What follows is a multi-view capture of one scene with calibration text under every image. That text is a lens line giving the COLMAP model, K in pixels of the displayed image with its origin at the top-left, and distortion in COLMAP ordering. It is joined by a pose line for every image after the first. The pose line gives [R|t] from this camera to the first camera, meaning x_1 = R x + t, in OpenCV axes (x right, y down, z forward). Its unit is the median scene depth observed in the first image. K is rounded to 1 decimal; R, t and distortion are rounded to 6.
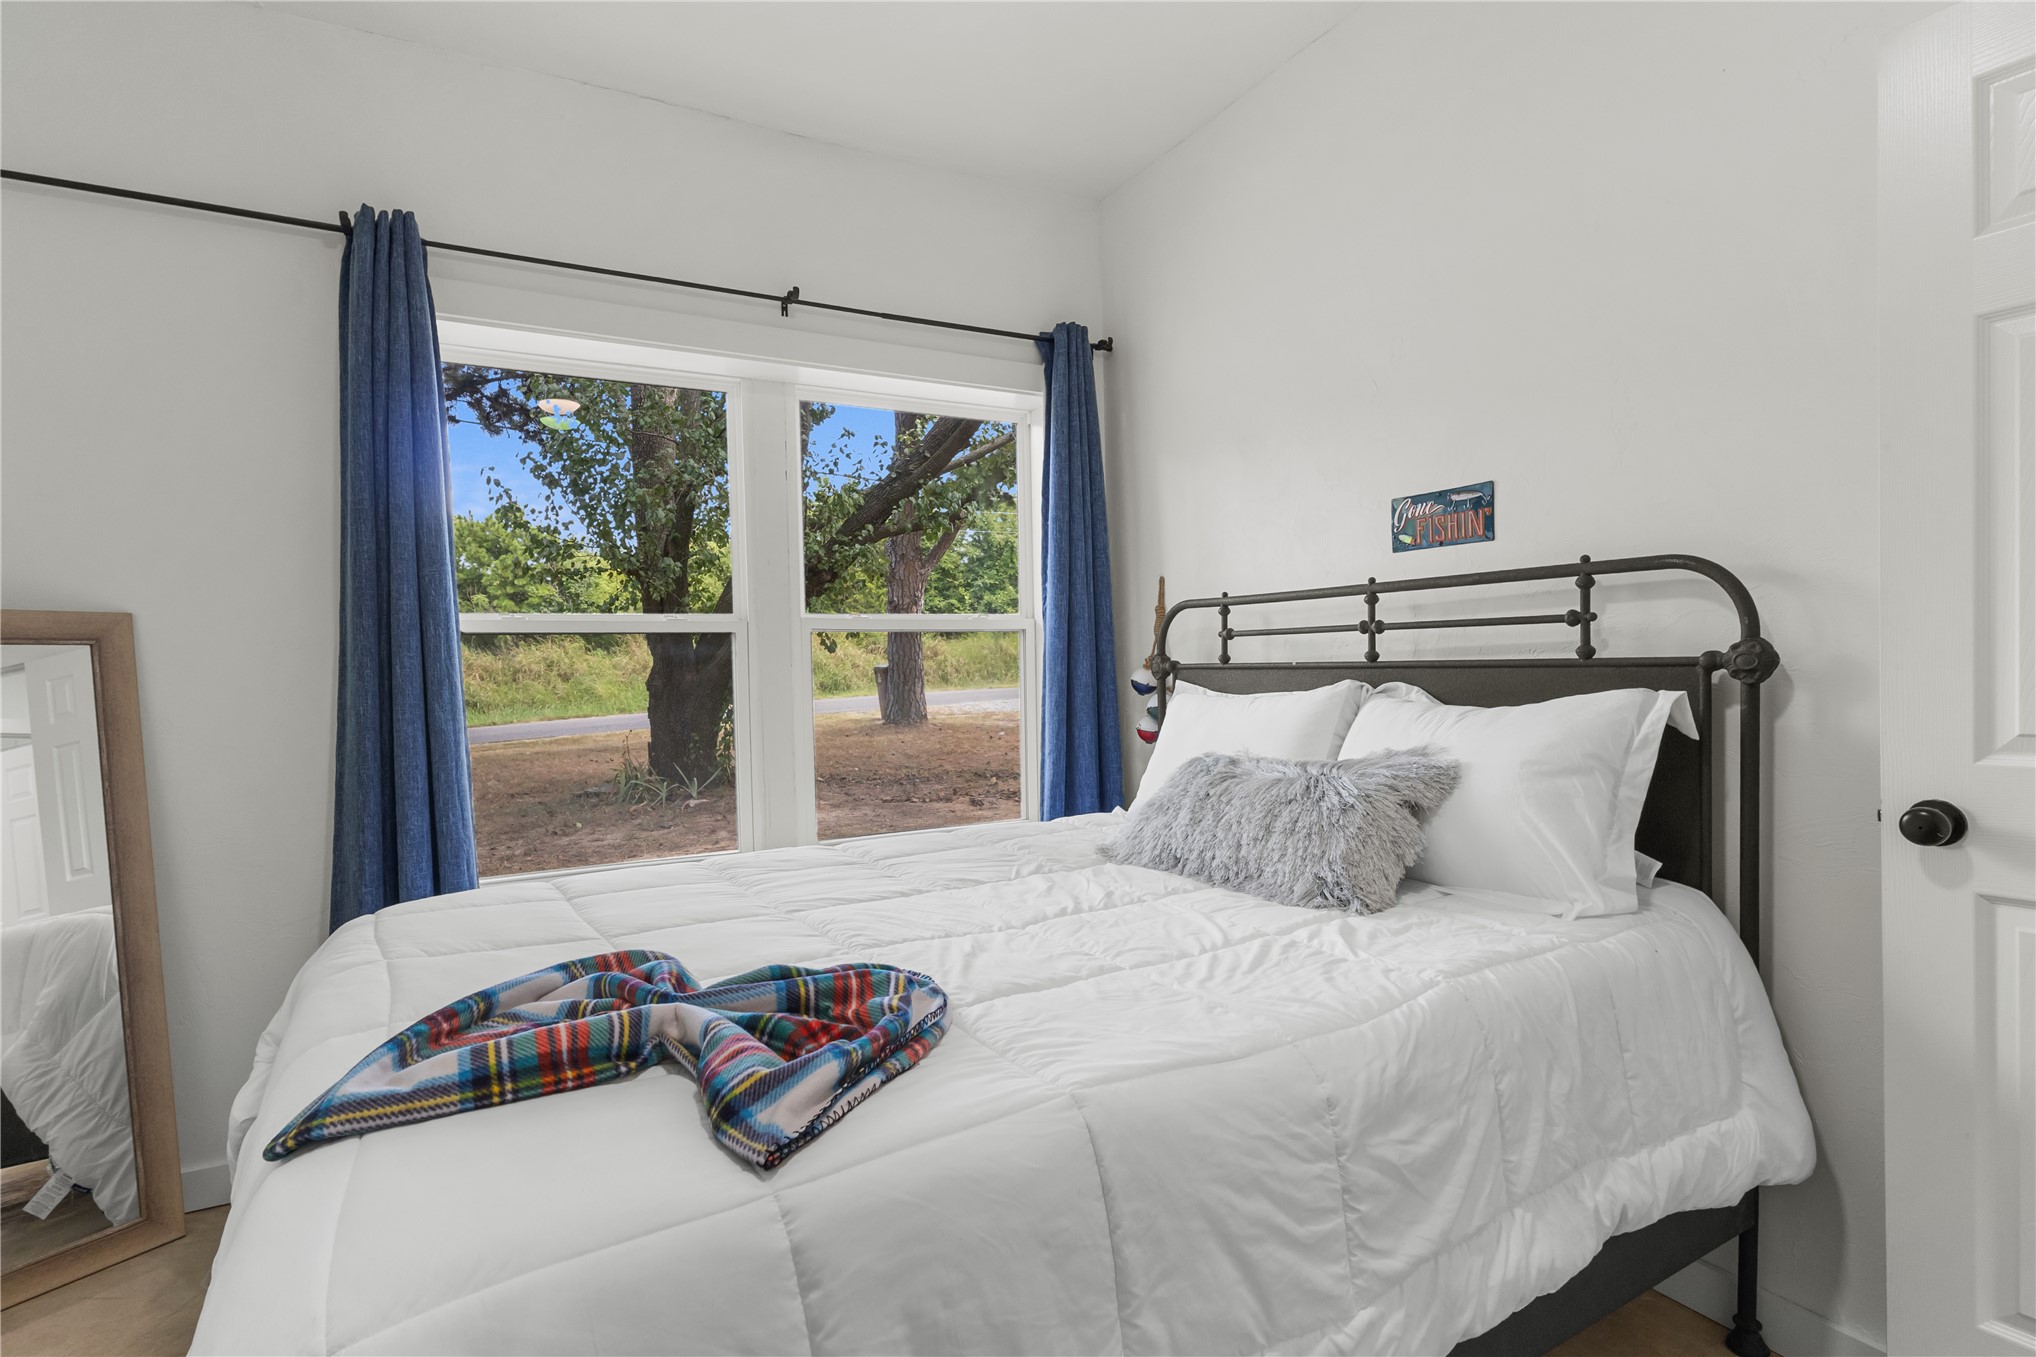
lens RADIAL K [[1011.3, 0, 1069.8], [0, 1011.3, 658.3], [0, 0, 1]] dist [-0.013964, -0.000233]
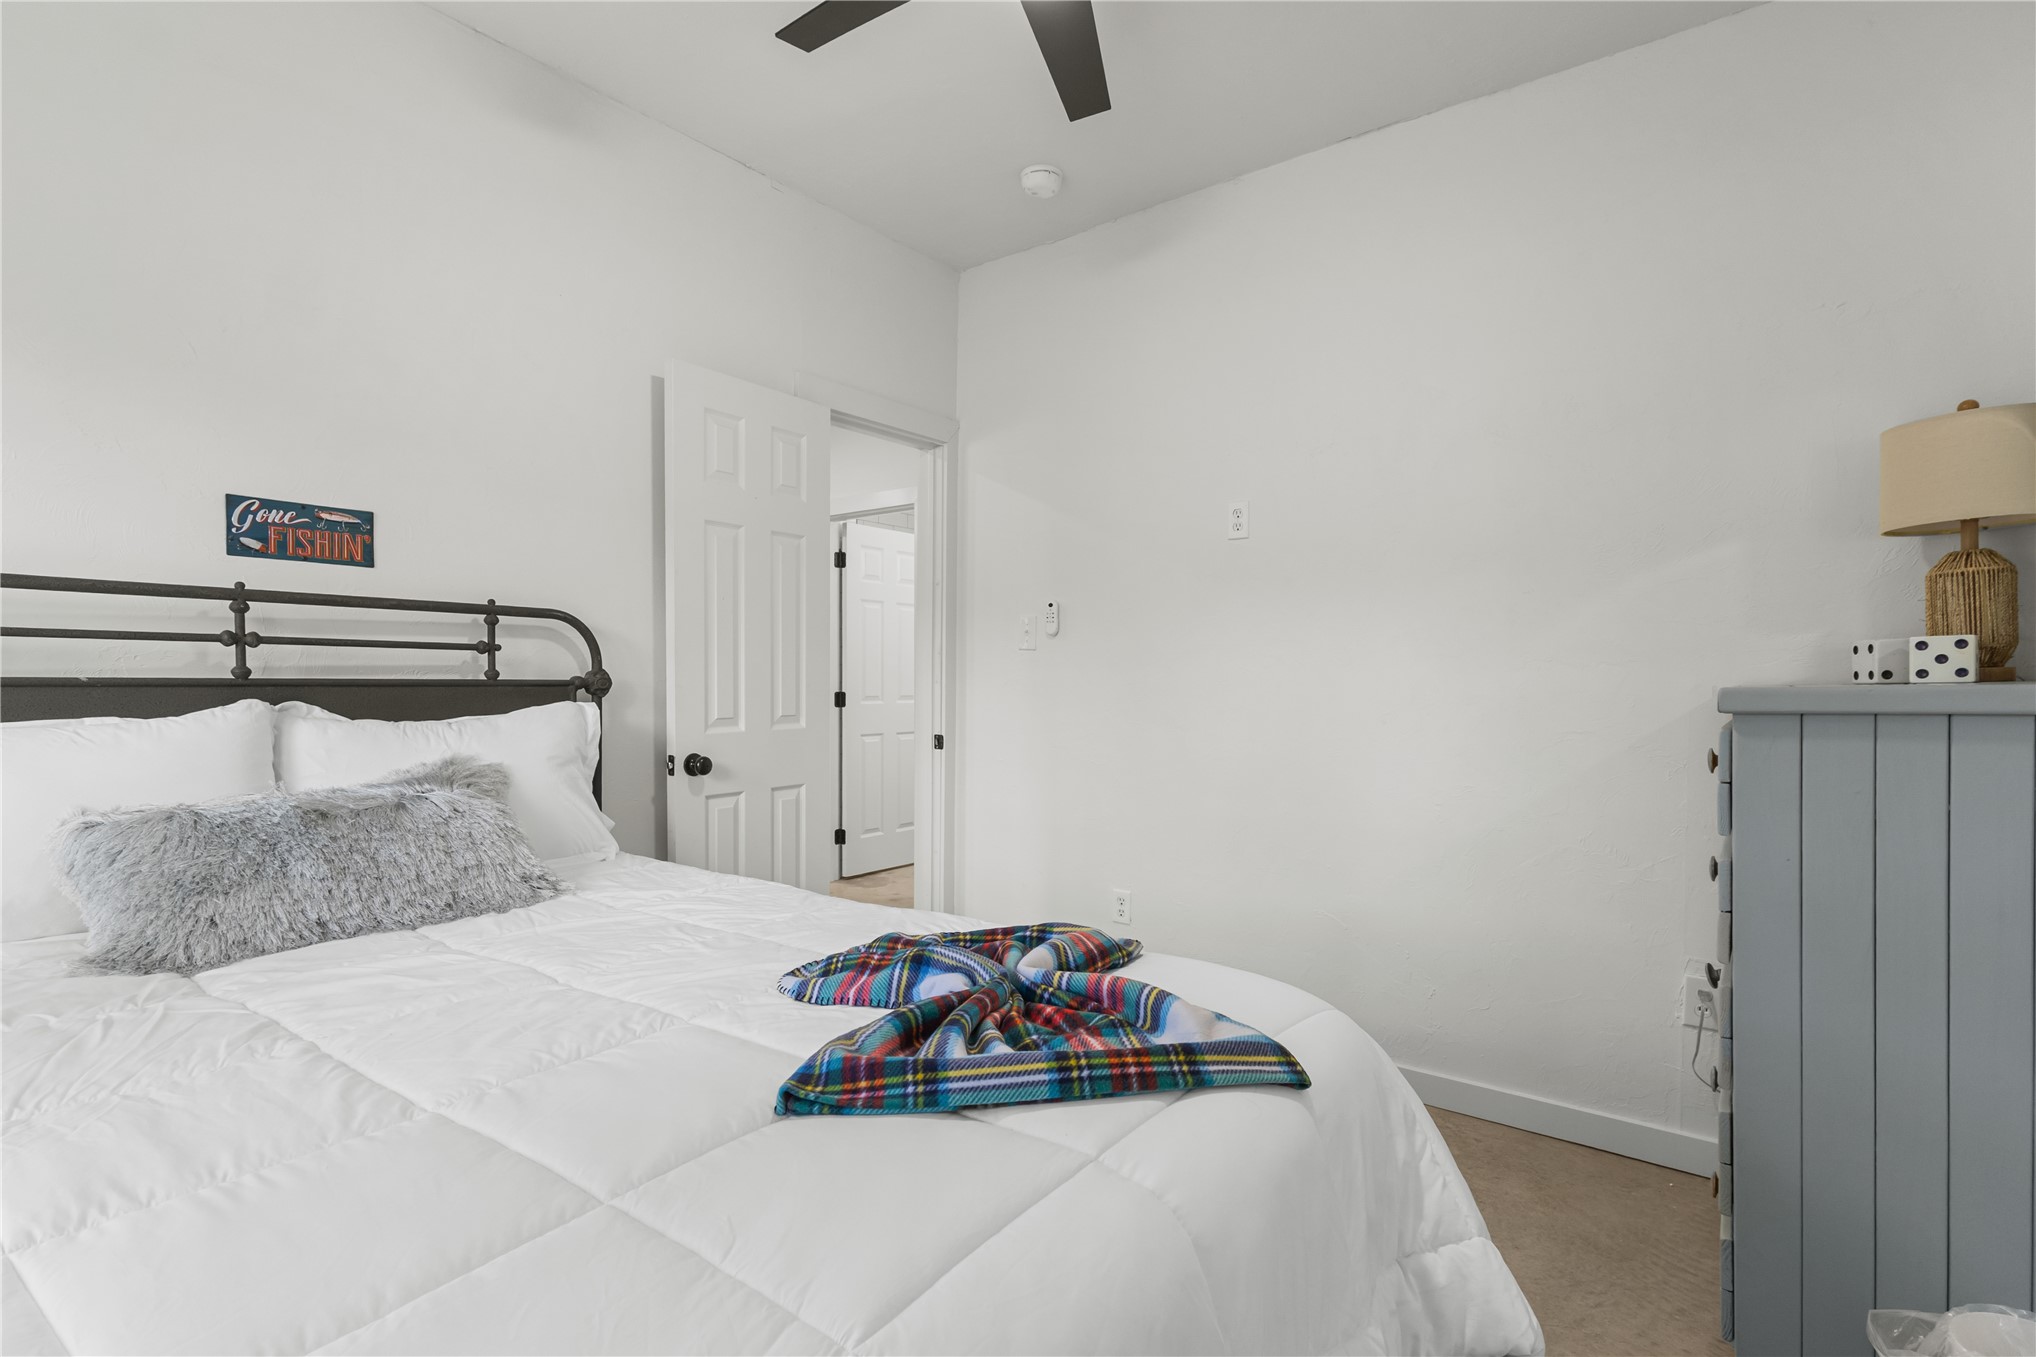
lens RADIAL K [[955.5, 0, 1015.4], [0, 955.5, 681.7], [0, 0, 1]] dist [-0.000583, 0.000410]
pose [[-0.389560, 0.028538, 0.920559, -0.718837], [0.011746, 0.999592, -0.026017, 0.035122], [-0.920926, 0.000677, -0.389736, 0.716324]]
